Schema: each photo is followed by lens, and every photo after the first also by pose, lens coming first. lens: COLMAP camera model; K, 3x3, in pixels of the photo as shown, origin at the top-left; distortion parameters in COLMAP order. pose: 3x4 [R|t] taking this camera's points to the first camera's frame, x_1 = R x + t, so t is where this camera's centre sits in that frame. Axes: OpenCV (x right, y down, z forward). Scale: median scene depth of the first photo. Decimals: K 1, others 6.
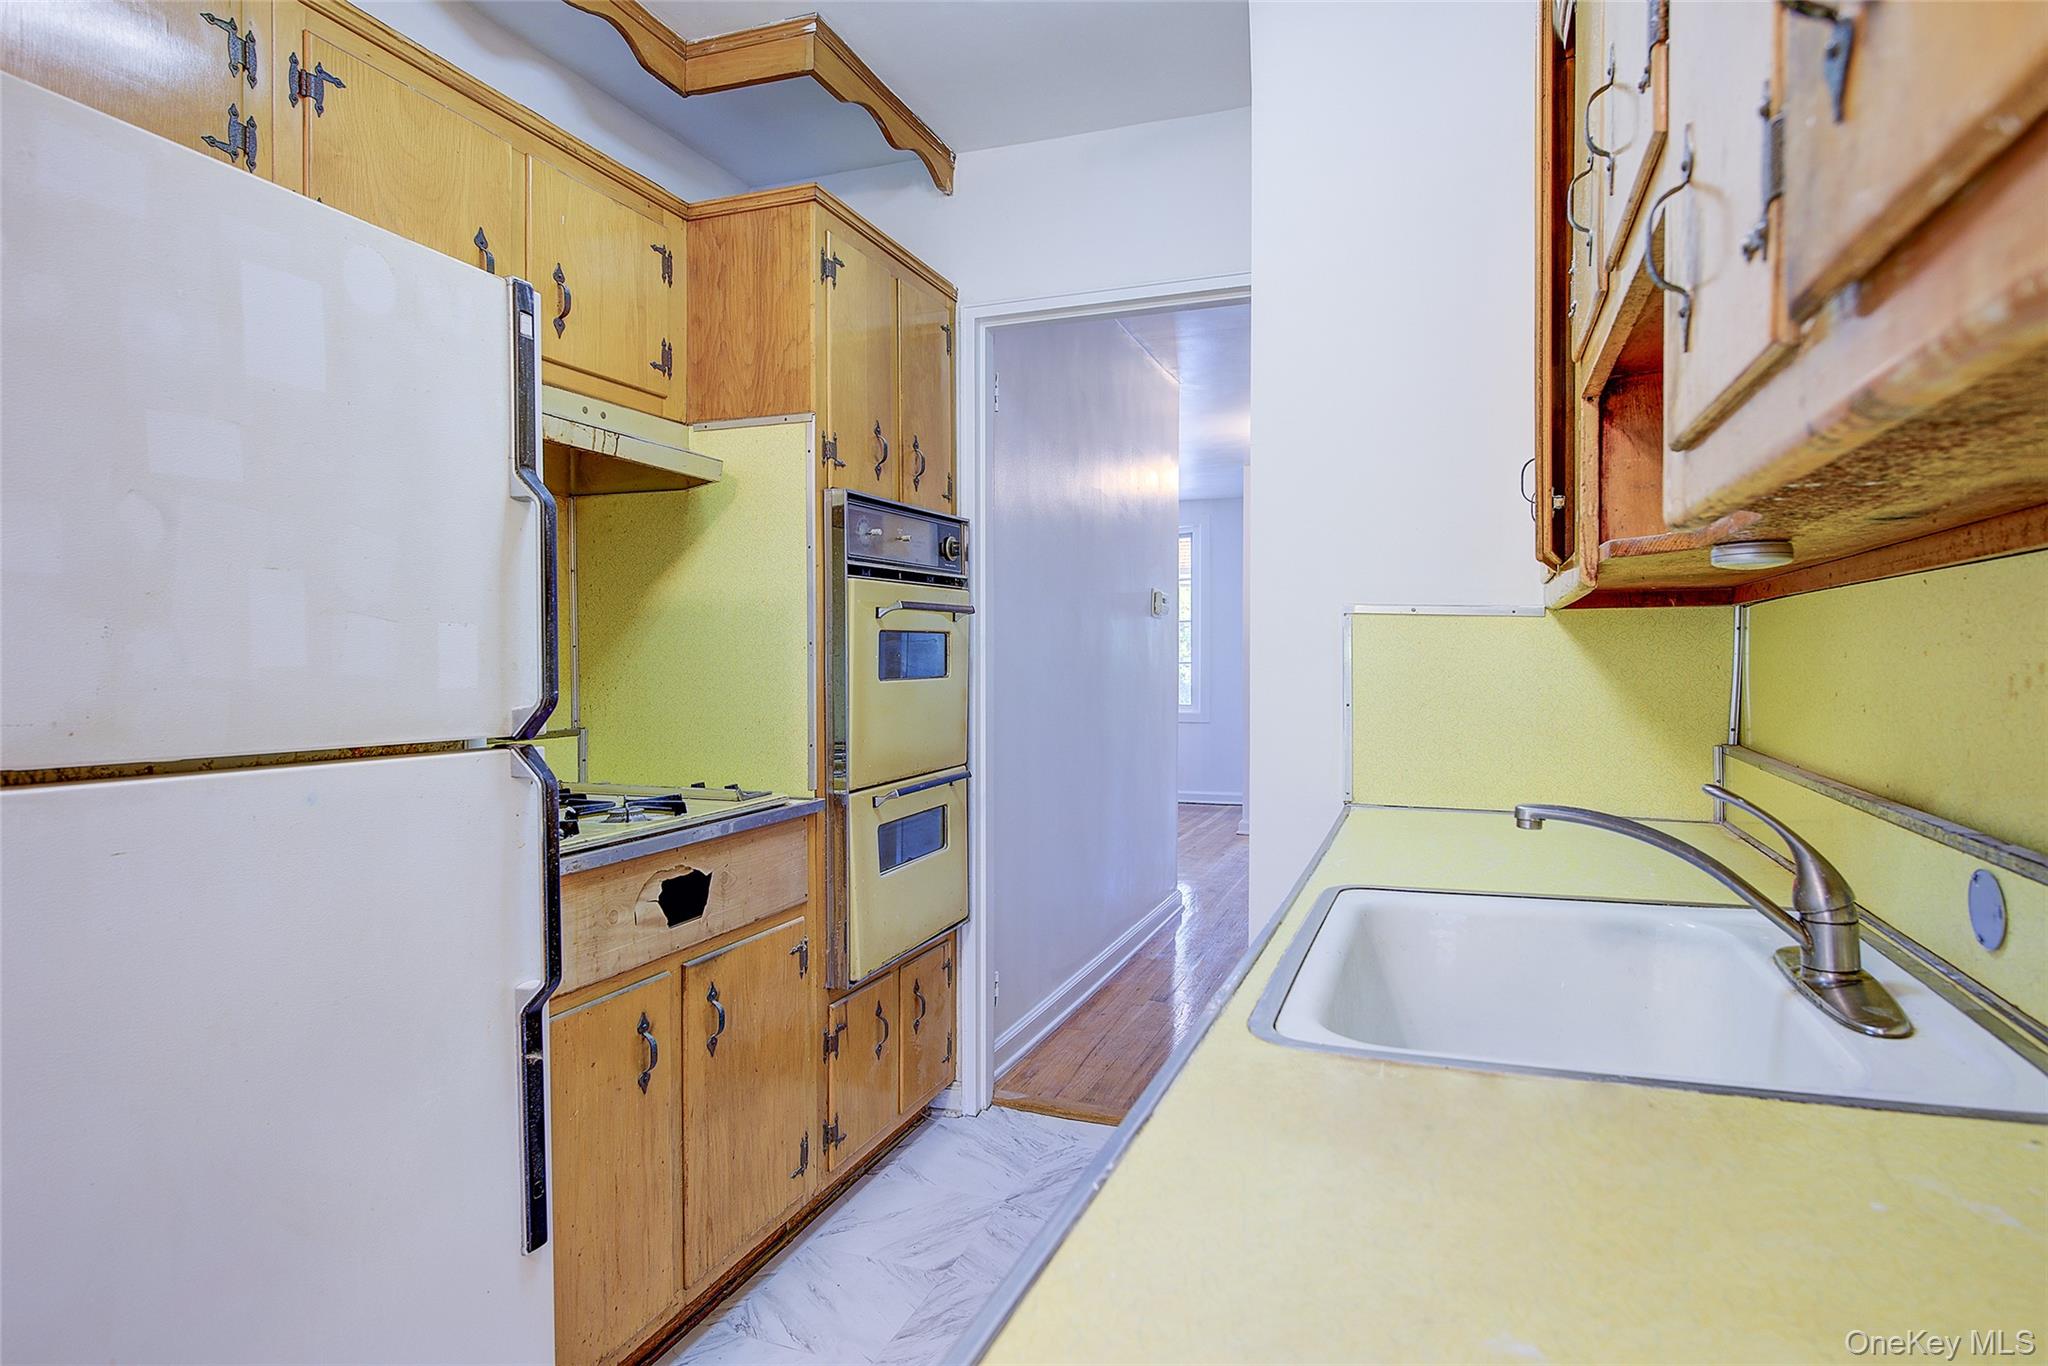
lens RADIAL K [[1174.0, 0, 1023.5], [0, 1174.0, 673.4], [0, 0, 1]] dist [-0.000840, 0.000170]
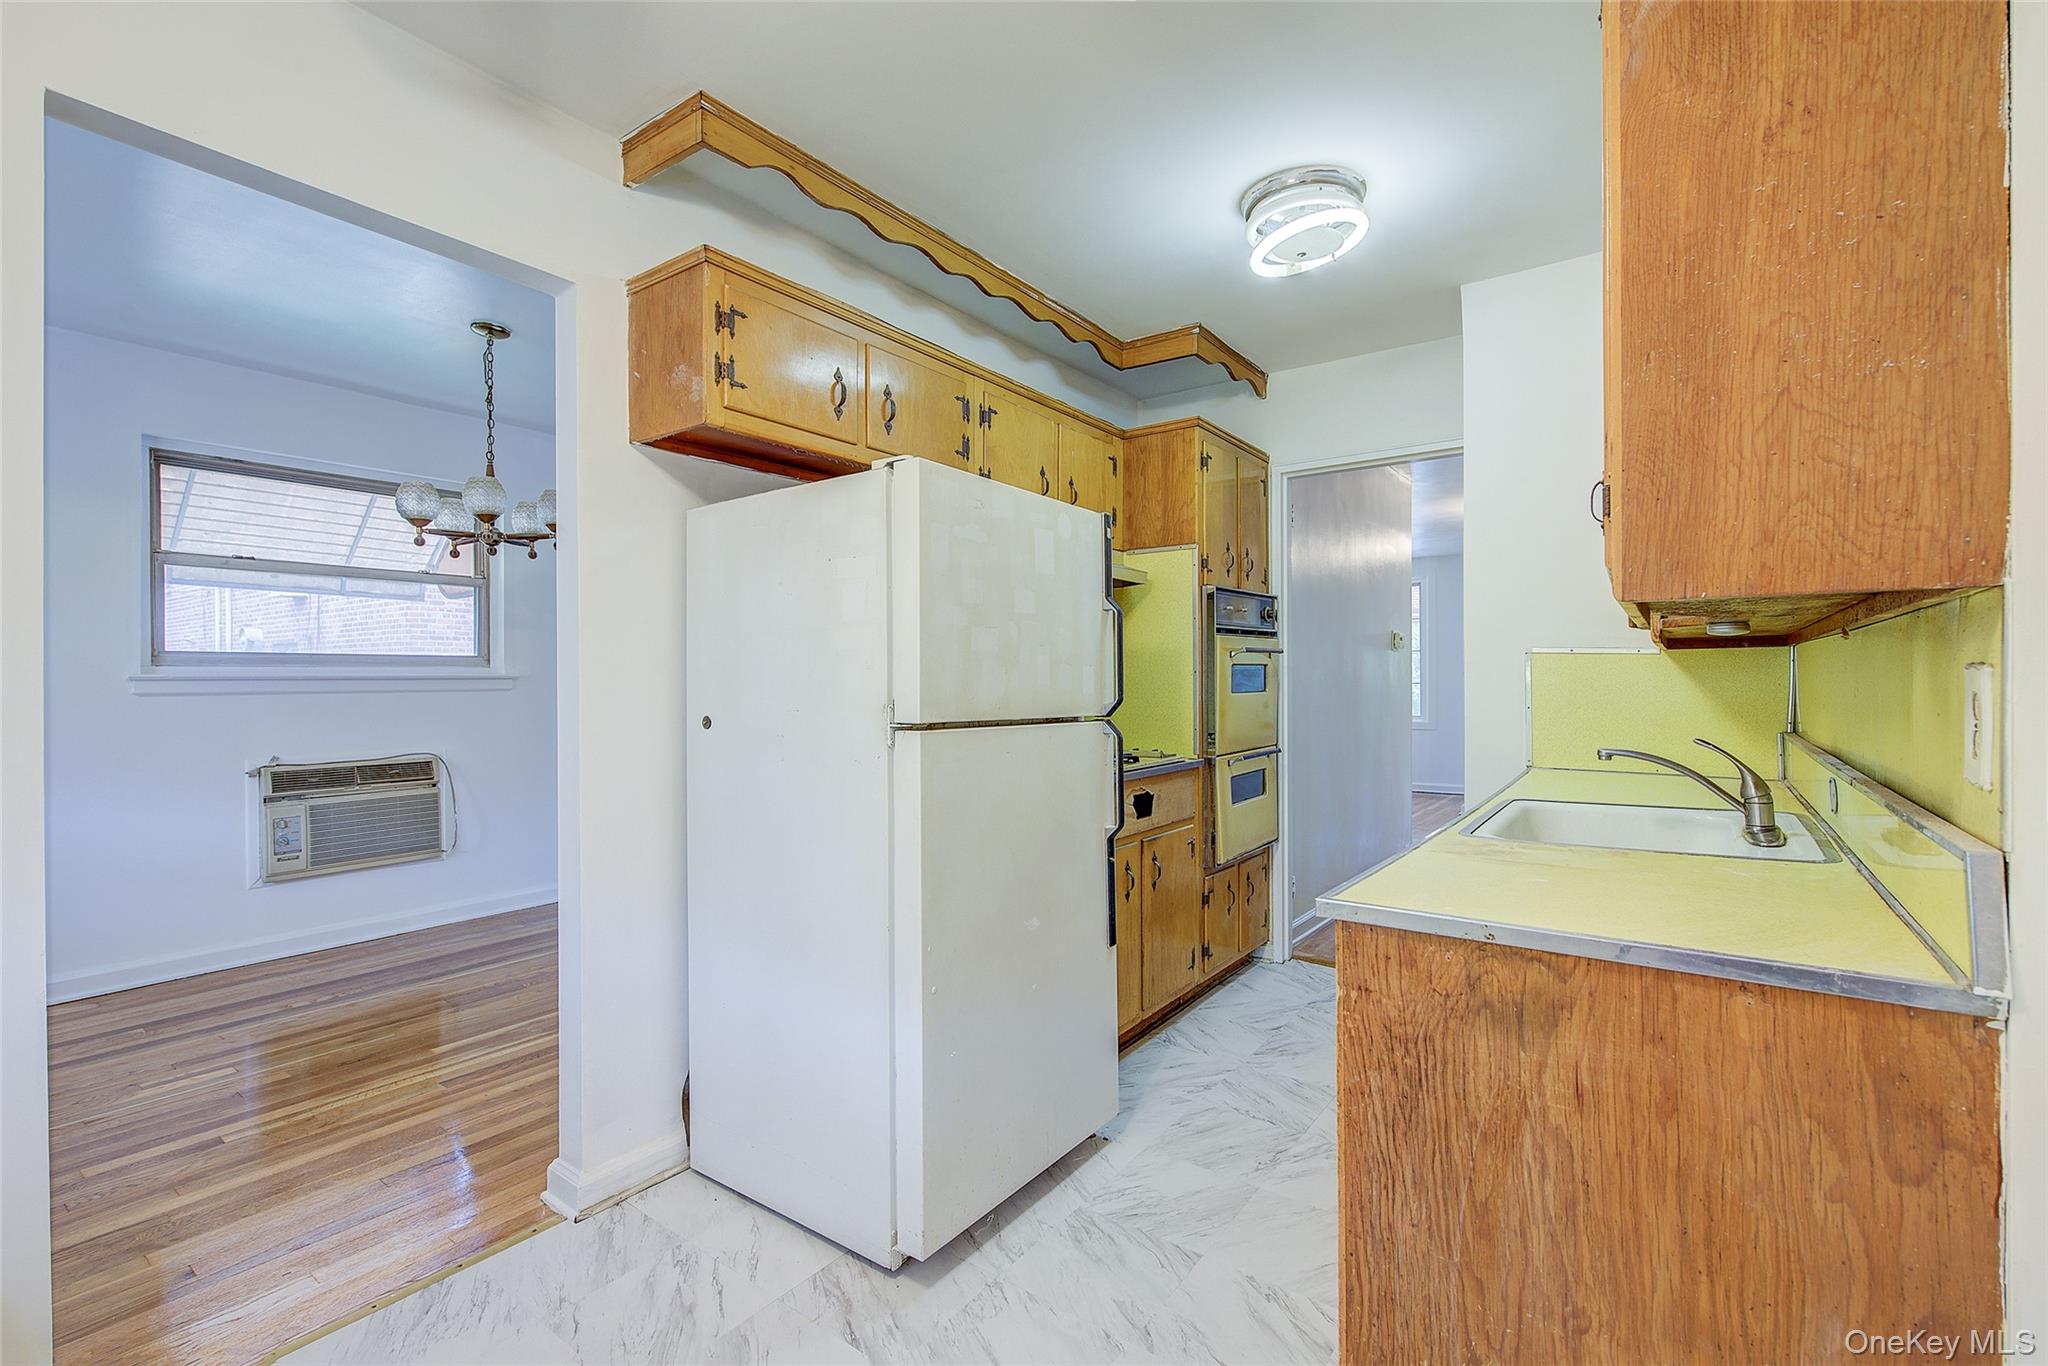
lens RADIAL K [[893.9, 0, 1030.3], [0, 893.9, 679.2], [0, 0, 1]] dist [0.000018, -0.000030]
pose [[0.964225, -0.003599, -0.265061, -0.061943], [-0.000356, 0.999889, -0.014870, 0.005300], [0.265085, 0.014432, 0.964117, -0.370169]]
